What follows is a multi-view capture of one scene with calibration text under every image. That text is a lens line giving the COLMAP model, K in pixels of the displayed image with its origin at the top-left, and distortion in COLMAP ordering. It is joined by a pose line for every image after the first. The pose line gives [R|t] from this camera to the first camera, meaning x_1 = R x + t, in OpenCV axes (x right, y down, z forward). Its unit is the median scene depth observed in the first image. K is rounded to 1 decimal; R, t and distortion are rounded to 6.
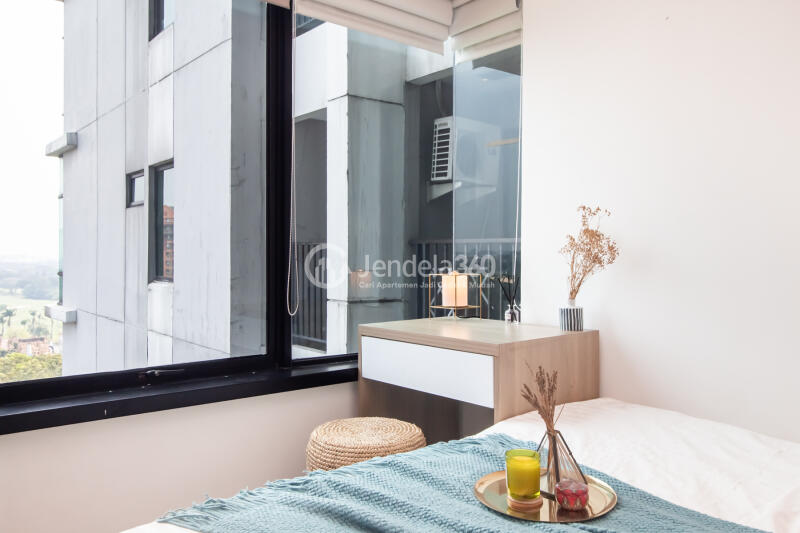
lens RADIAL K [[659.4, 0, 400.0], [0, 659.4, 266.5], [0, 0, 1]] dist [0.007564, 0.009876]
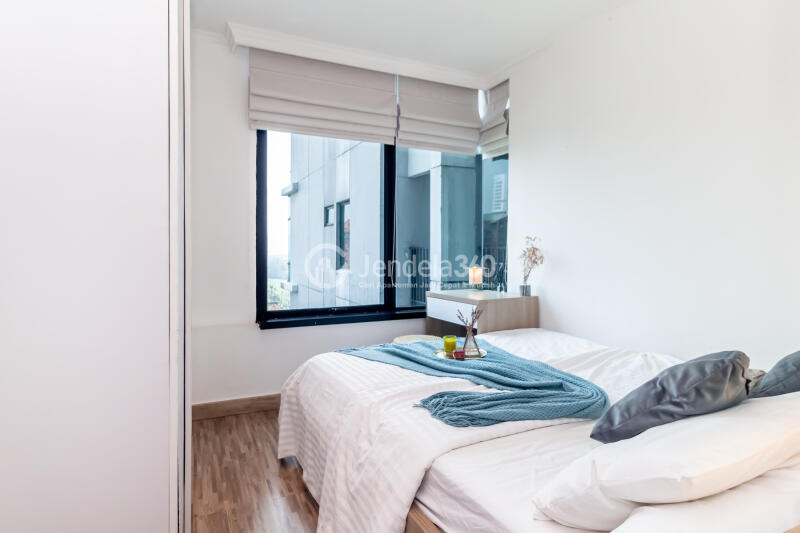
lens RADIAL K [[446.7, 0, 400.0], [0, 446.7, 266.5], [0, 0, 1]] dist [-0.000782, -0.000024]
pose [[0.974698, 0.009036, -0.223342, 0.083519], [-0.005510, 0.999850, 0.016402, -0.007245], [0.223456, -0.014756, 0.974602, -0.198557]]
